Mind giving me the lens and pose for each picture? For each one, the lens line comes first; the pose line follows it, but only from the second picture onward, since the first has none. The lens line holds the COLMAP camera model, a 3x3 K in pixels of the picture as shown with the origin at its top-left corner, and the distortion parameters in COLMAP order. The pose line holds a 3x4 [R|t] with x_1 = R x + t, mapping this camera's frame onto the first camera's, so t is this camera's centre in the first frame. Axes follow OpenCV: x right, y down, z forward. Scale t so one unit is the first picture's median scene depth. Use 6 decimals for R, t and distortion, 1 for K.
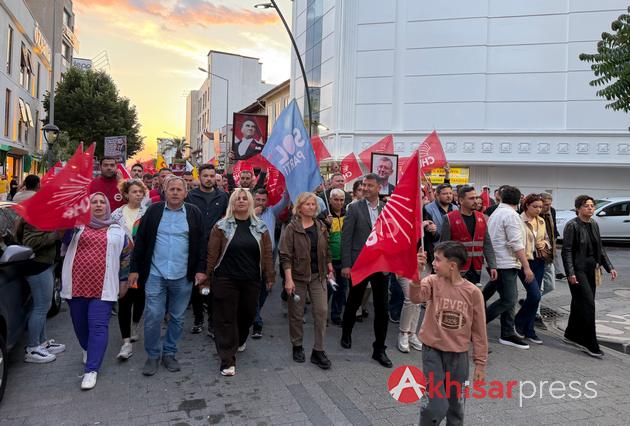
lens RADIAL K [[479.8, 0, 323.7], [0, 479.8, 180.7], [0, 0, 1]] dist [0.109997, -0.134203]
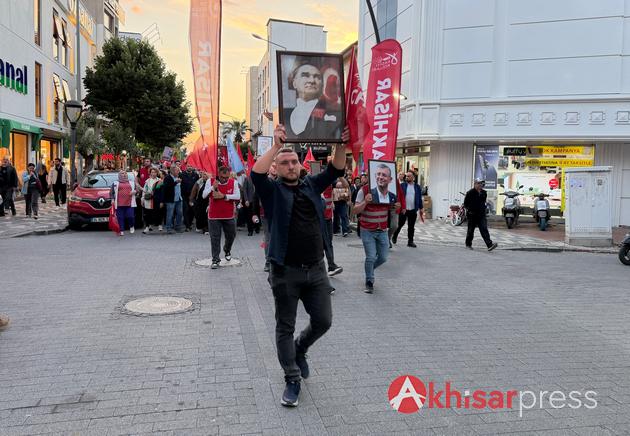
lens RADIAL K [[519.1, 0, 331.5], [0, 519.1, 201.4], [0, 0, 1]] dist [0.115711, -0.196797]
pose [[0.992371, 0.000117, -0.123286, -0.003829], [0.008347, 0.997641, 0.068139, 0.000725], [0.123003, -0.068648, 0.990029, 0.079815]]
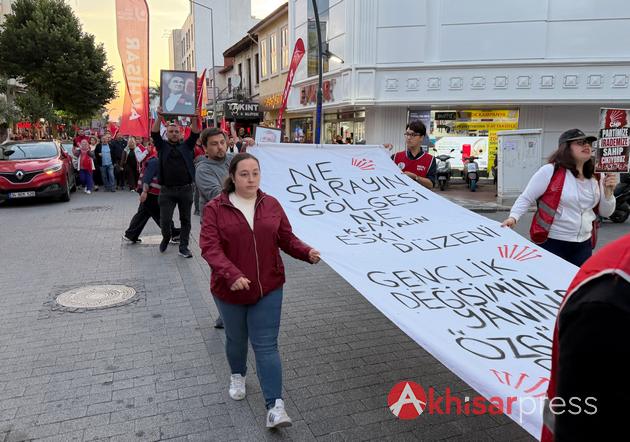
lens RADIAL K [[493.7, 0, 330.9], [0, 493.7, 210.4], [0, 0, 1]] dist [0.060027, -0.078560]
pose [[0.999572, -0.024568, 0.015861, -0.016793], [0.021709, 0.986814, 0.160394, -0.000201], [-0.019592, -0.159981, 0.986926, 0.104480]]
